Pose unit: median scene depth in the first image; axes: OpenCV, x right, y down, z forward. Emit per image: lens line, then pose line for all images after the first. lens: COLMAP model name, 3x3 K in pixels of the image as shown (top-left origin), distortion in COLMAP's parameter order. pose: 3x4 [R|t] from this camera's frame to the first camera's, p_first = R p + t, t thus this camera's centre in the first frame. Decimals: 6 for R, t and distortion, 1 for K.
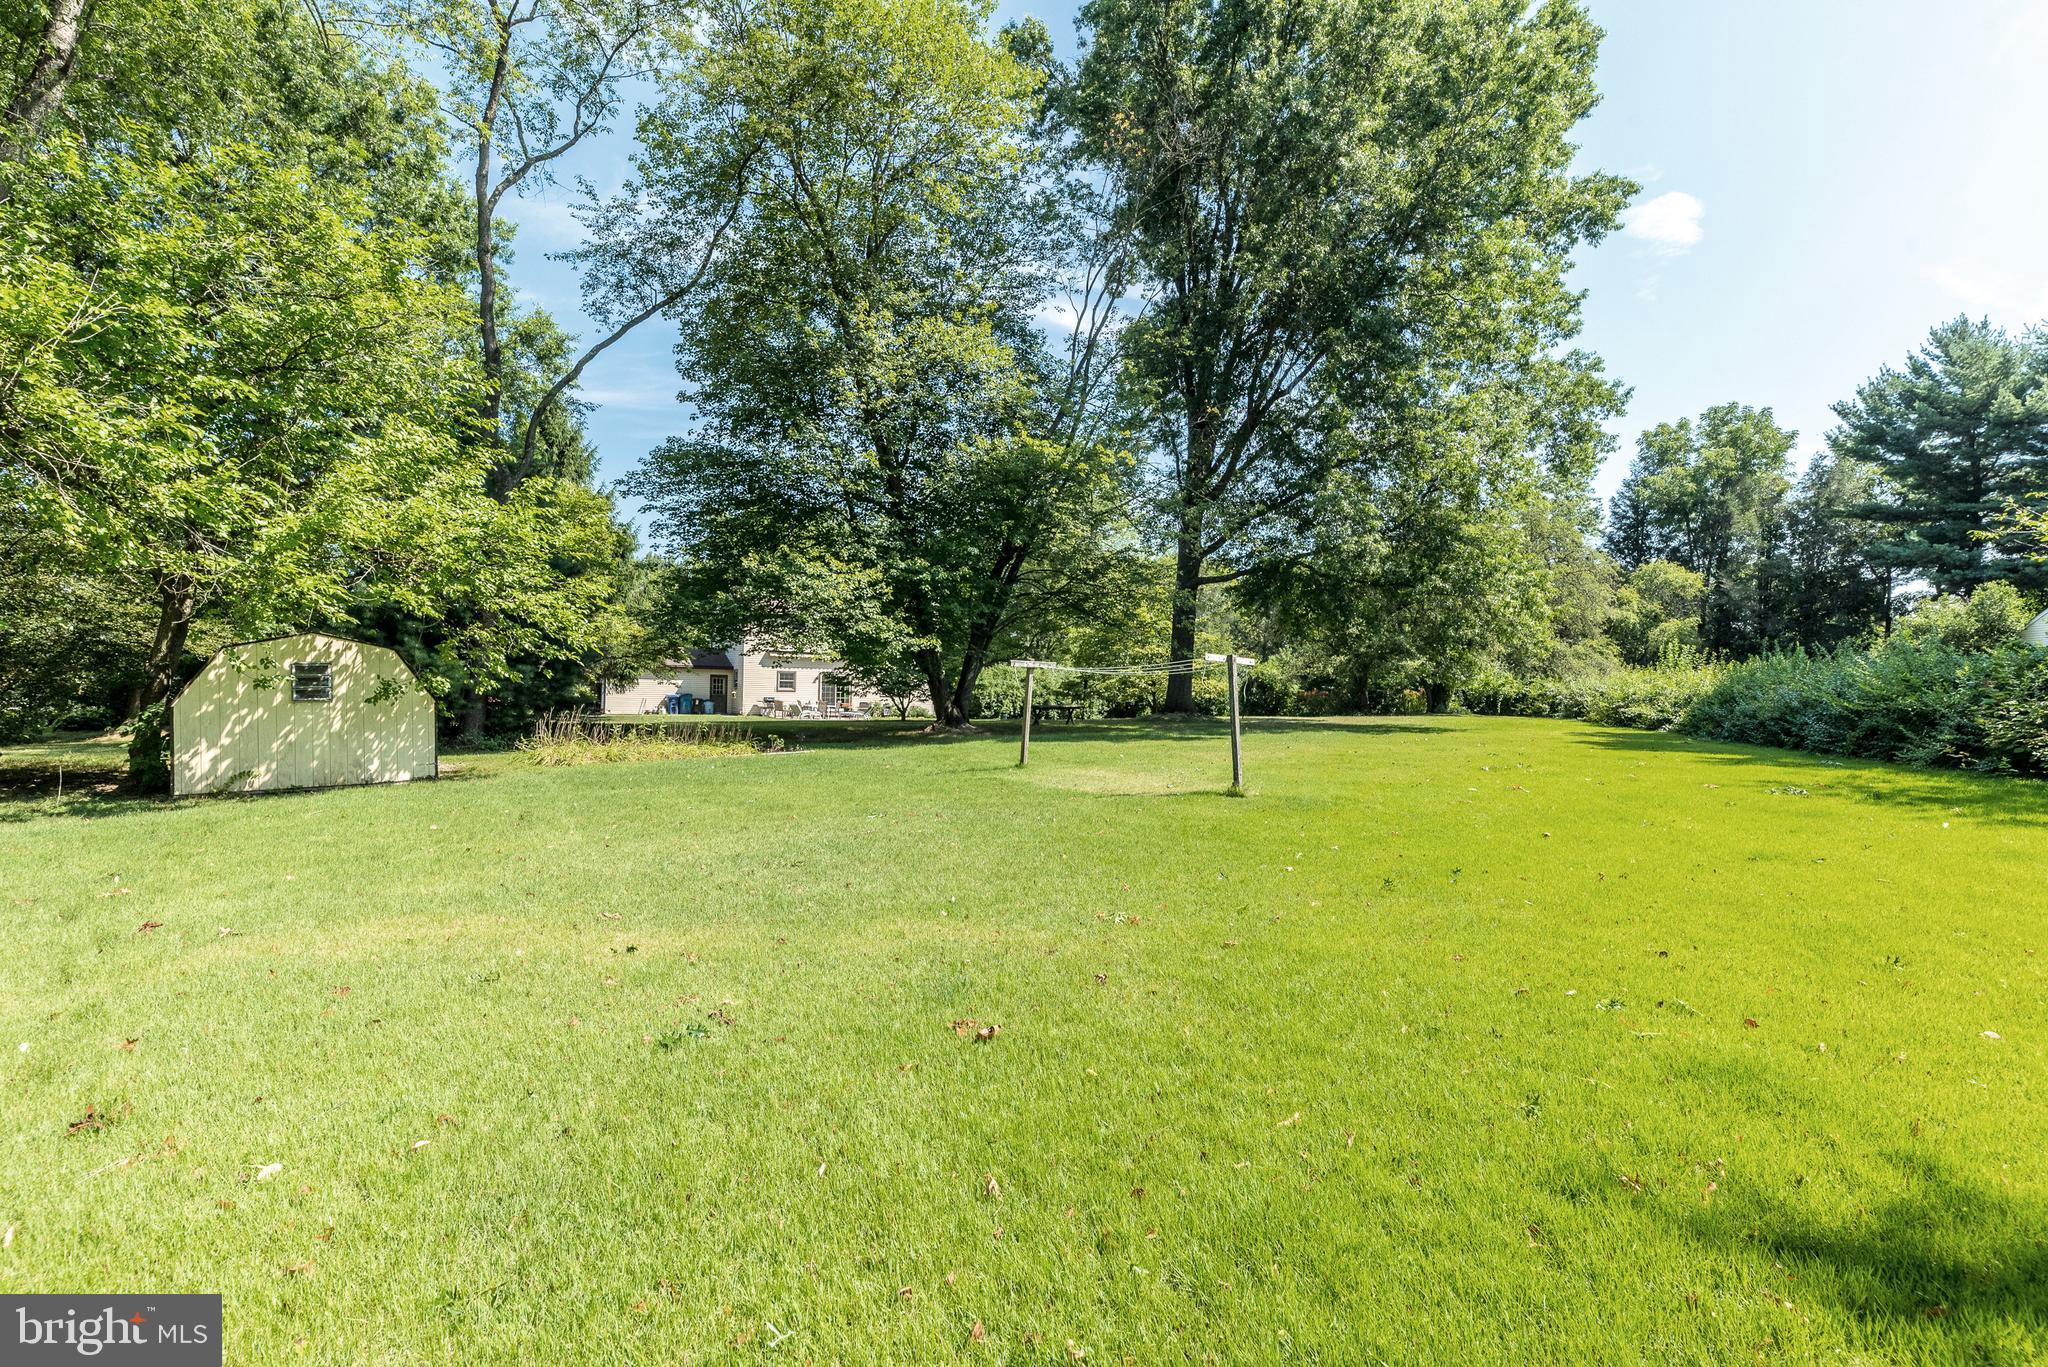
lens RADIAL K [[903.9, 0, 1027.2], [0, 903.9, 681.9], [0, 0, 1]] dist [-0.000690, -0.000086]
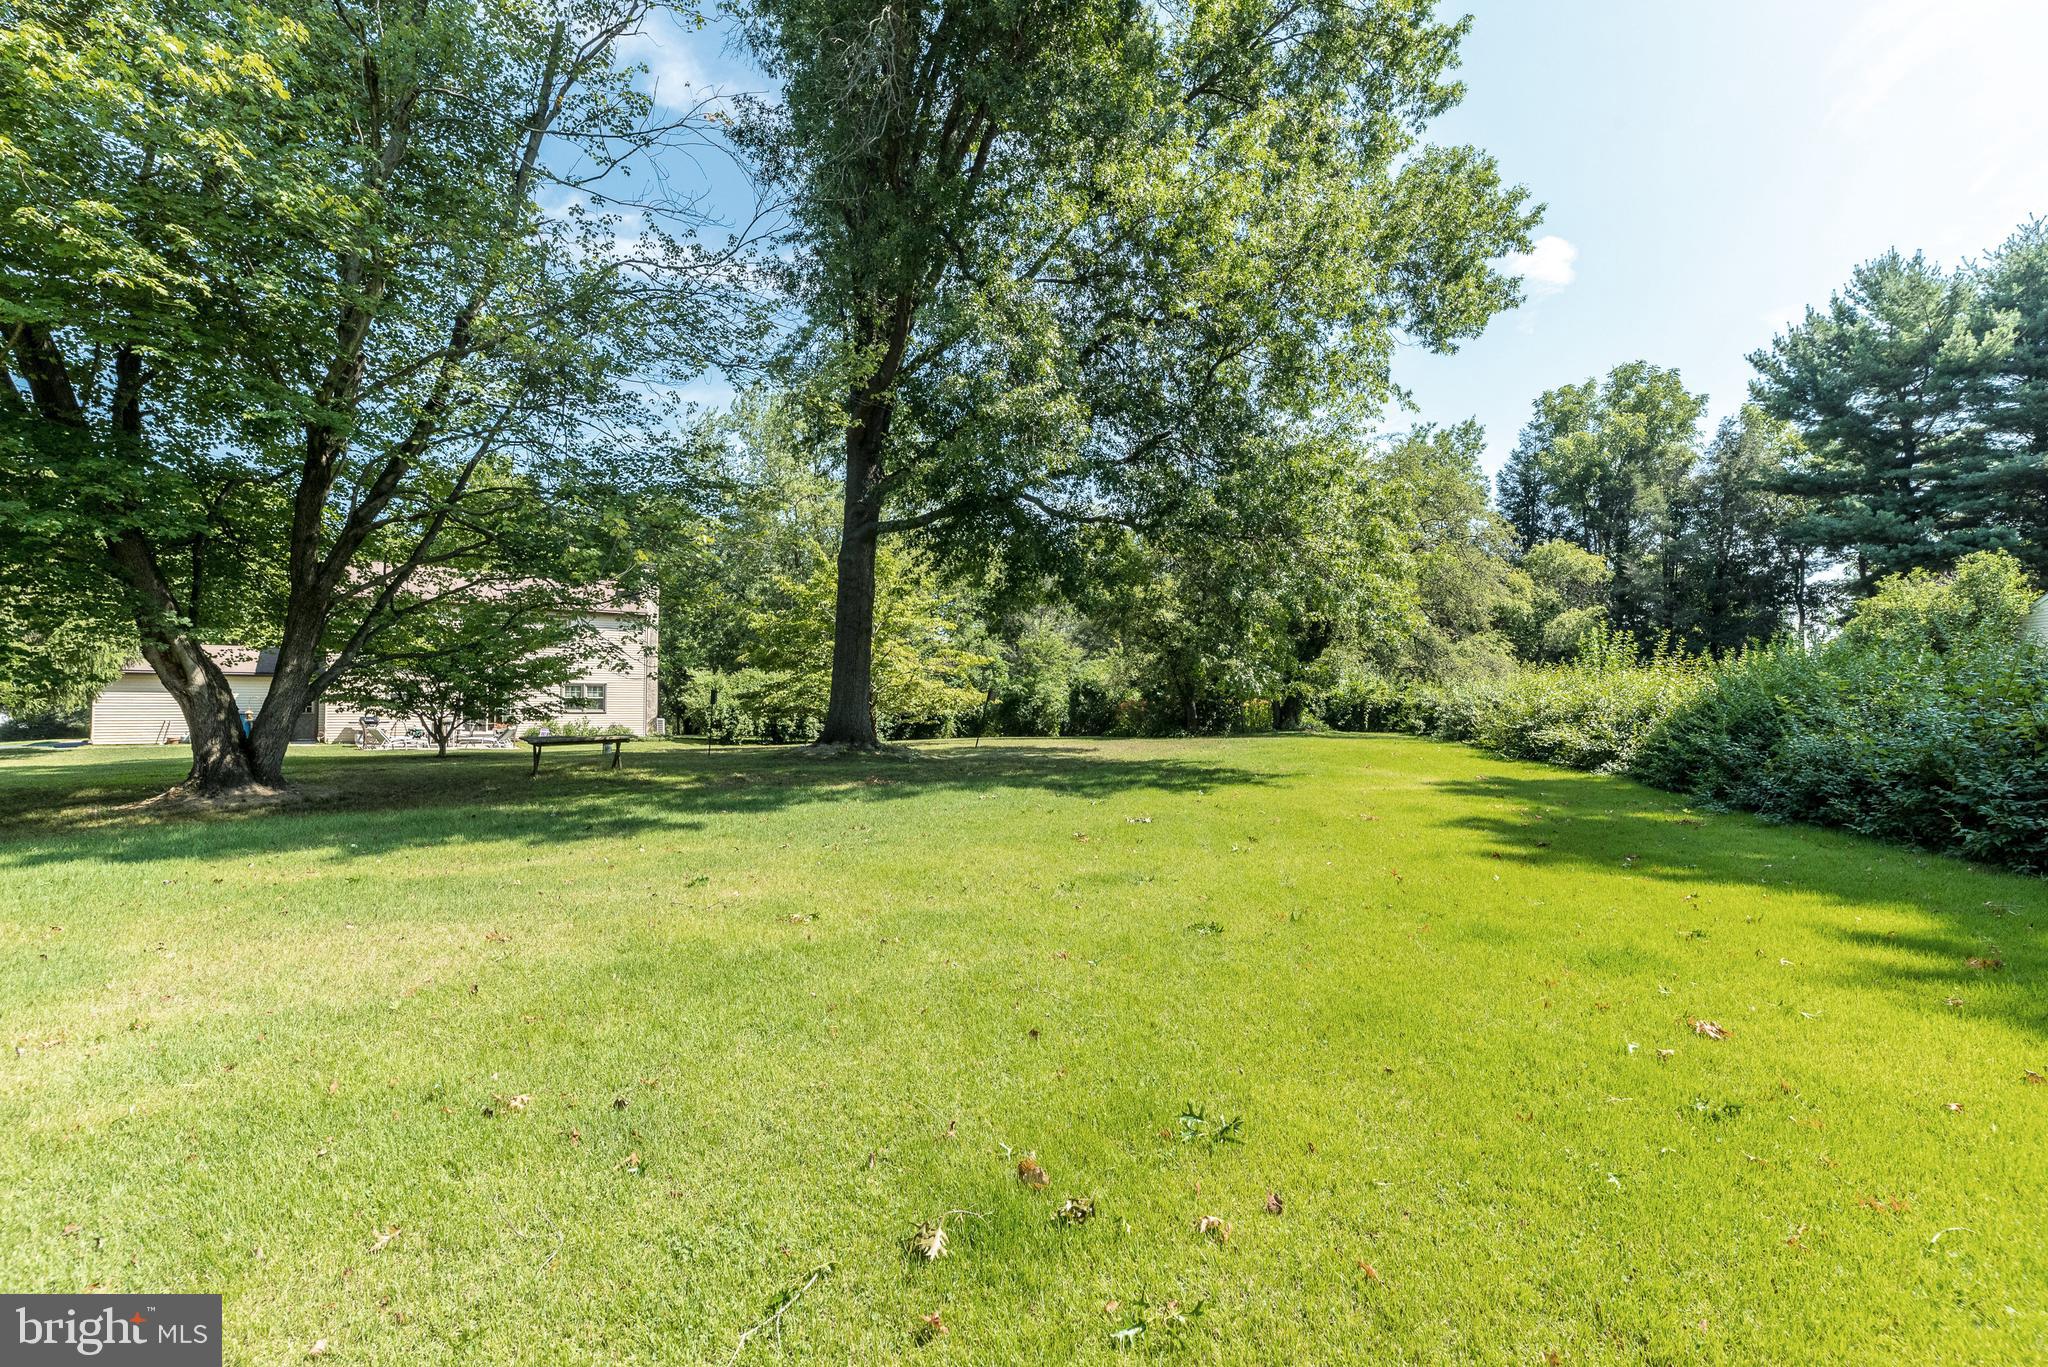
lens RADIAL K [[903.9, 0, 1021.1], [0, 903.9, 683.3], [0, 0, 1]] dist [-0.000690, -0.000086]
pose [[0.995889, -0.007791, 0.090243, 0.140104], [0.008311, 0.999951, -0.005389, -0.001523], [-0.090196, 0.006116, 0.995905, 0.227909]]
